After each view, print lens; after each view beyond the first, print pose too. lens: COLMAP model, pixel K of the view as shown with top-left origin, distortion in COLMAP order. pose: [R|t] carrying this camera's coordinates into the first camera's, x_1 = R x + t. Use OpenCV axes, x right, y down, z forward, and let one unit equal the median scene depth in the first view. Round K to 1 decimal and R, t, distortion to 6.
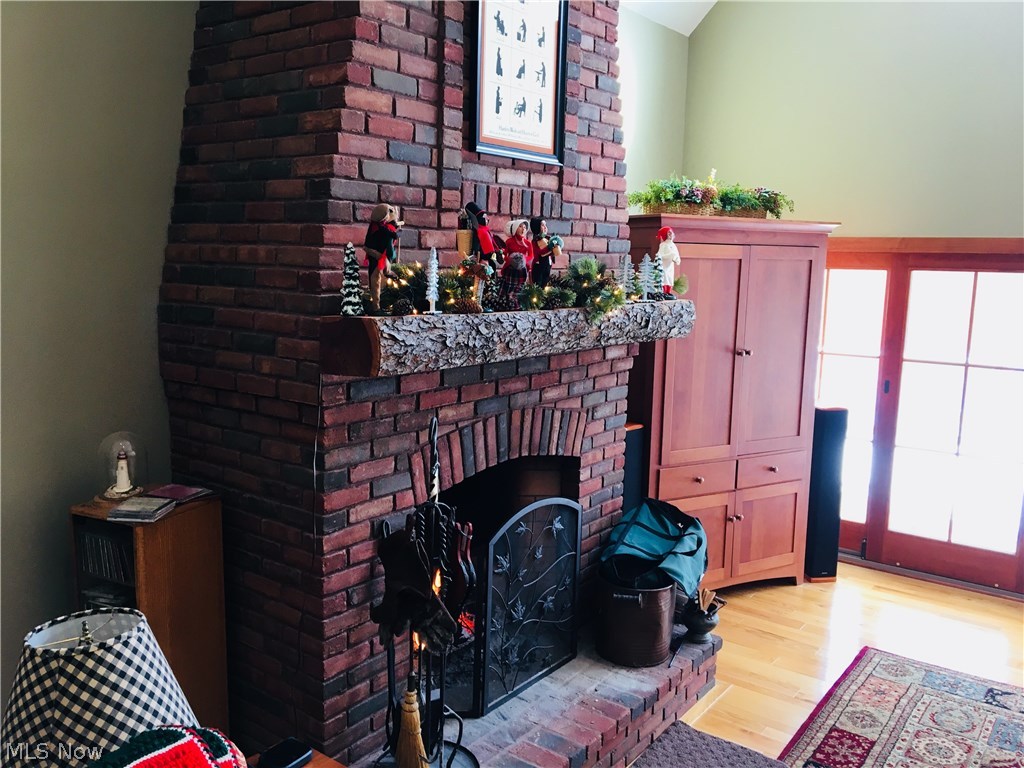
lens RADIAL K [[856.1, 0, 508.0], [0, 856.1, 385.5], [0, 0, 1]] dist [0.067368, -0.099491]
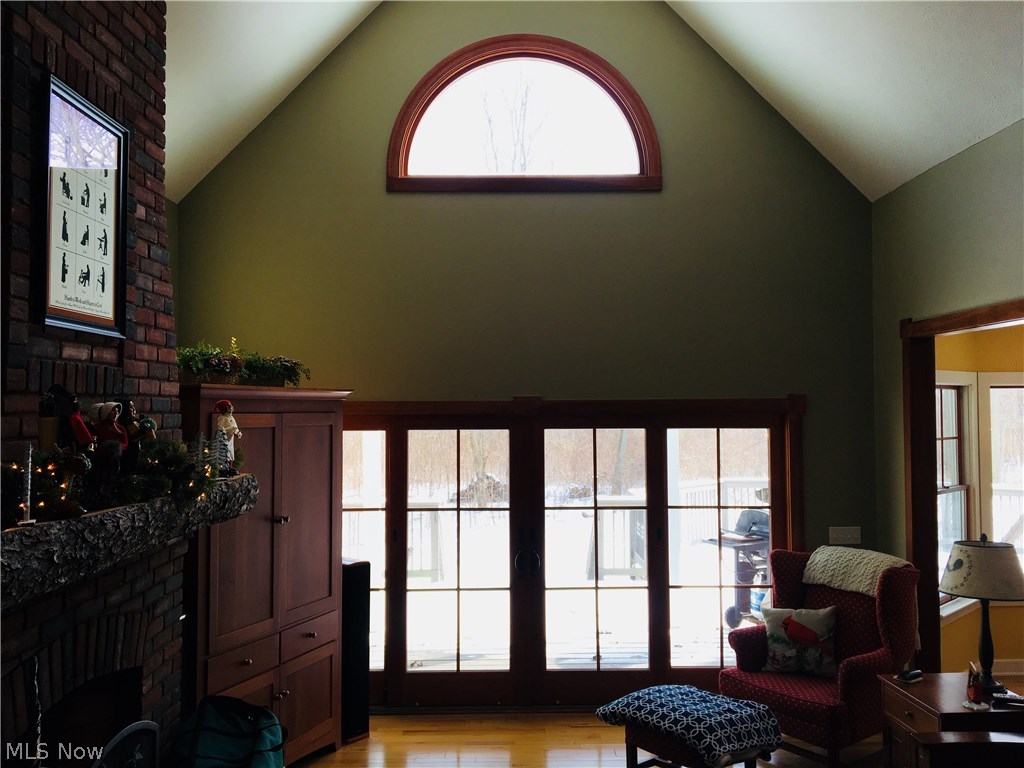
lens RADIAL K [[856.1, 0, 508.3], [0, 856.1, 378.5], [0, 0, 1]] dist [0.067368, -0.099491]
pose [[0.791186, -0.003879, 0.611564, -0.166046], [0.113660, 0.983491, -0.140806, -0.038455], [-0.600921, 0.180914, 0.778565, 0.054454]]
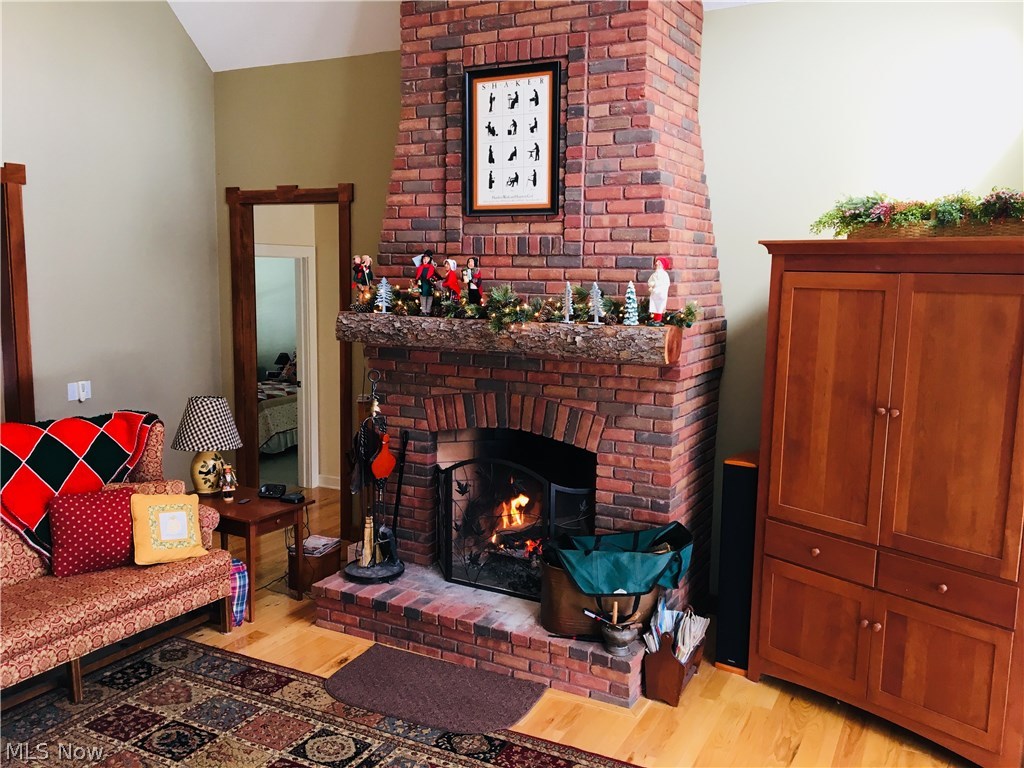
lens RADIAL K [[856.1, 0, 514.4], [0, 856.1, 385.8], [0, 0, 1]] dist [0.067368, -0.099491]
pose [[0.162143, 0.115304, -0.980007, 1.292788], [-0.158975, 0.983228, 0.089381, -0.102247], [0.973877, 0.141304, 0.177754, 0.710483]]
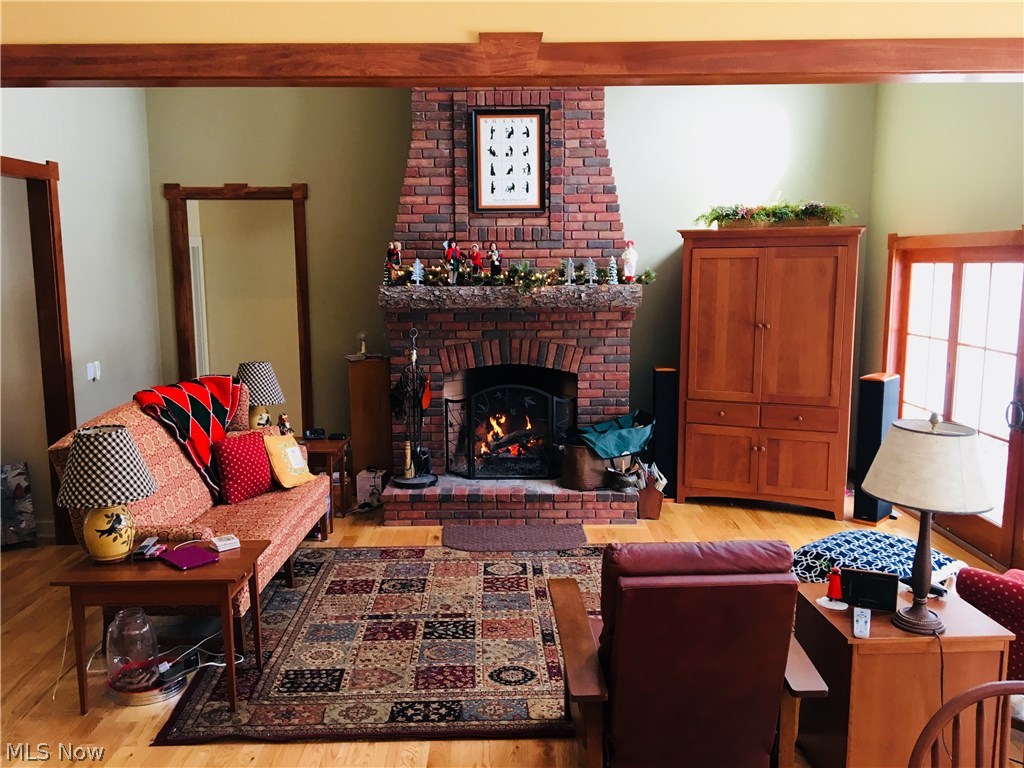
lens RADIAL K [[856.1, 0, 512.3], [0, 856.1, 389.9], [0, 0, 1]] dist [0.067368, -0.099491]
pose [[0.606663, 0.092274, -0.789586, 1.489218], [-0.100047, 0.994206, 0.039318, 0.064962], [0.788639, 0.055143, 0.612379, -0.194730]]
